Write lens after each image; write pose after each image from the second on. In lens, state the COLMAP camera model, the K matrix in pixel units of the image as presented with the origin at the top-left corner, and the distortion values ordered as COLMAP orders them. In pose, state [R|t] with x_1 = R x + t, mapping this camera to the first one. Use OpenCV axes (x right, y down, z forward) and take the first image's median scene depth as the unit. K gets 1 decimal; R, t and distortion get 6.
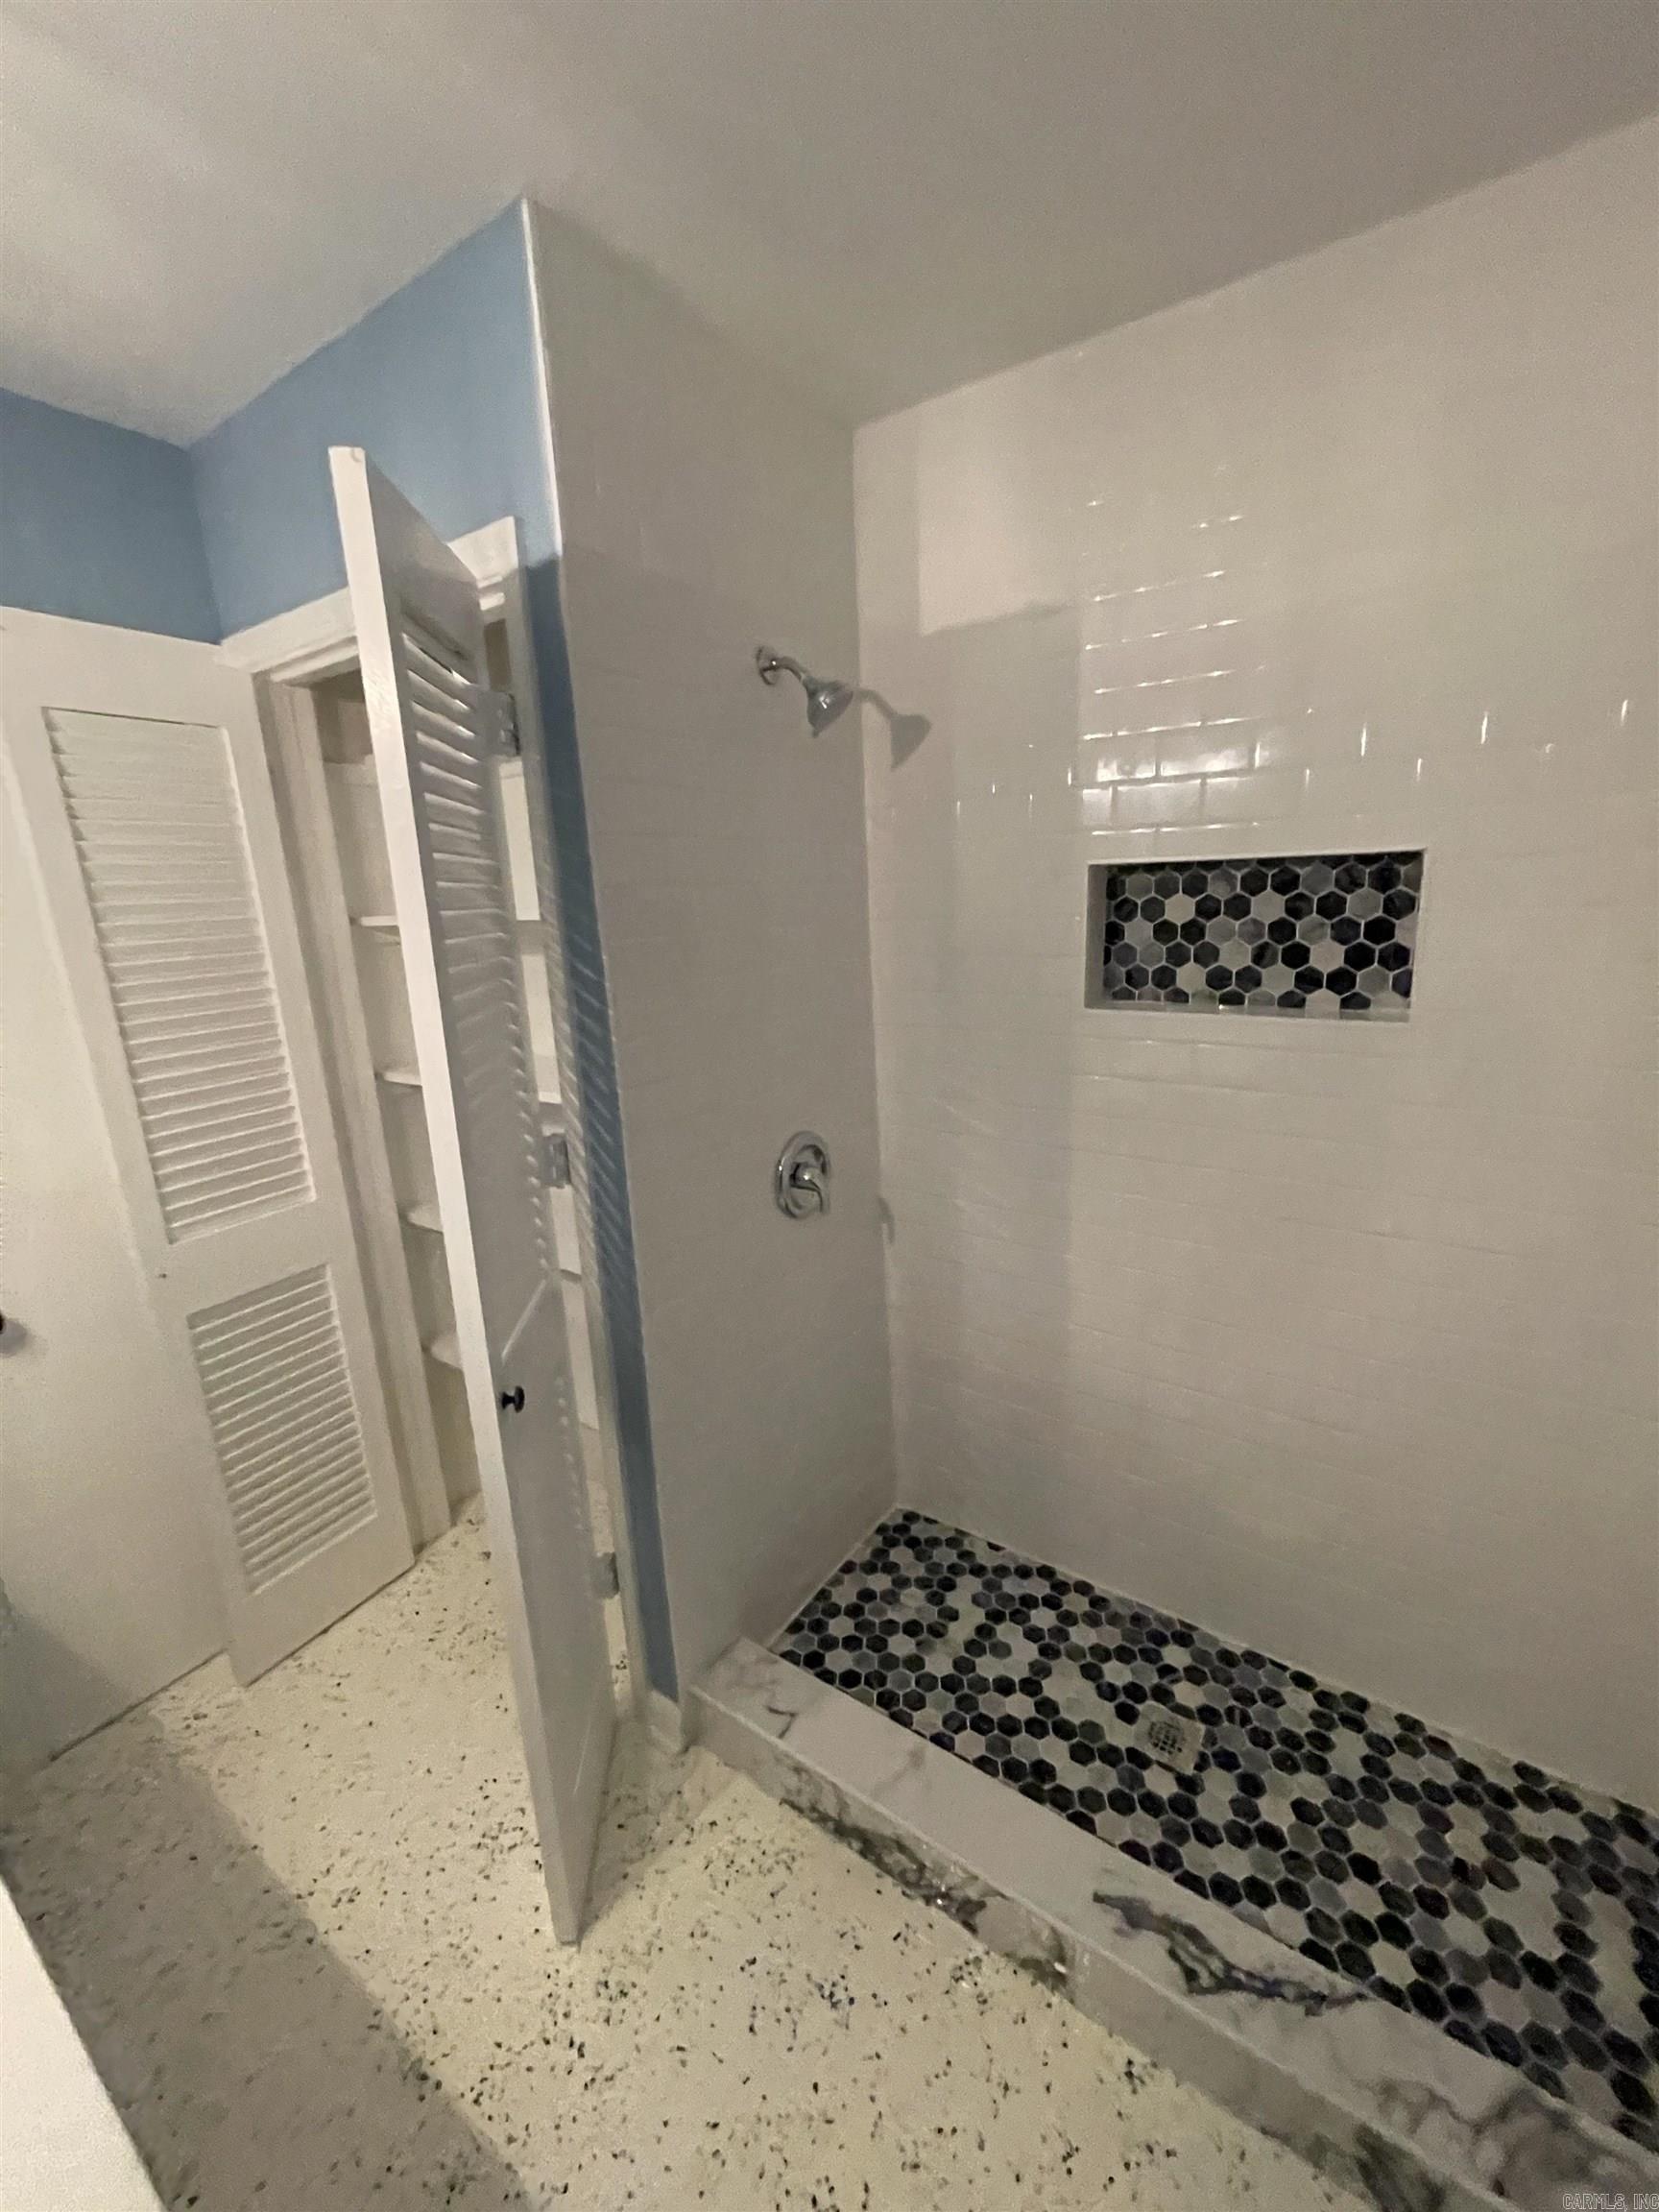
lens RADIAL K [[897.5, 0, 822.9], [0, 897.5, 1106.4], [0, 0, 1]] dist [-0.000353, 0.001023]
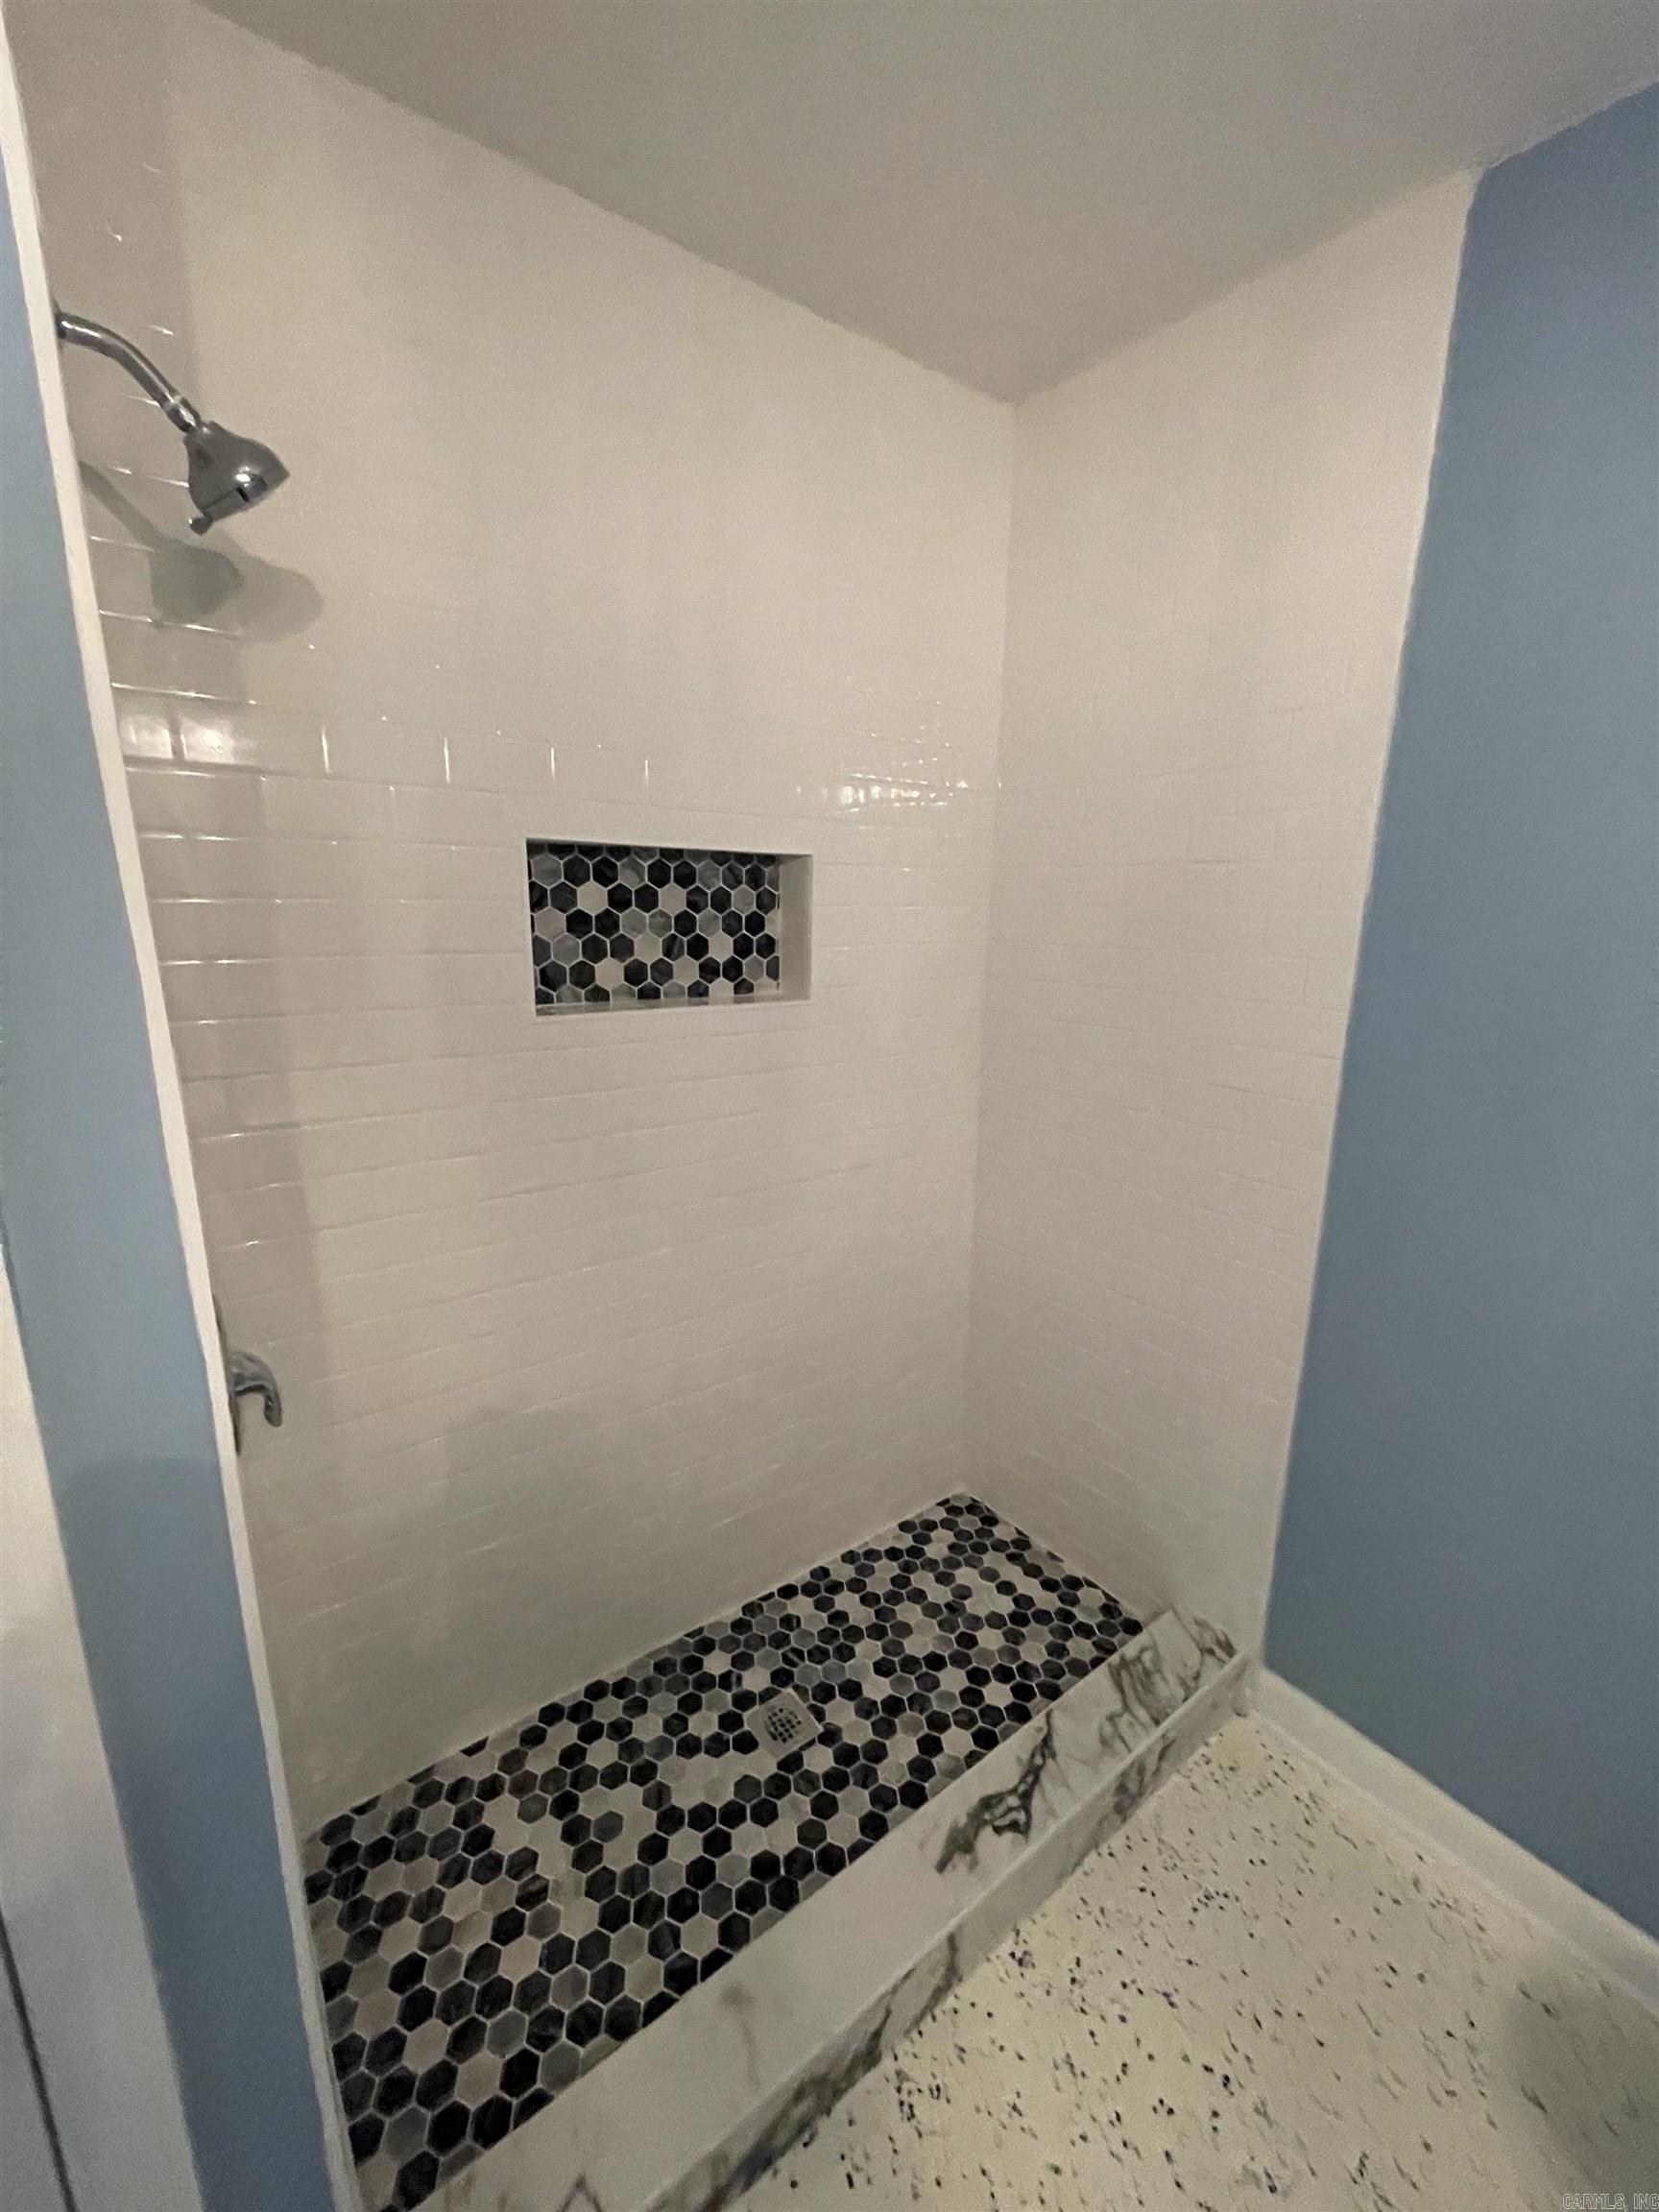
lens RADIAL K [[897.5, 0, 822.9], [0, 897.5, 1106.4], [0, 0, 1]] dist [-0.000353, 0.001023]
pose [[0.305842, -0.166808, 0.937356, -0.429592], [0.193545, 0.974868, 0.110333, -0.072016], [-0.932202, 0.147676, 0.330441, 0.529970]]
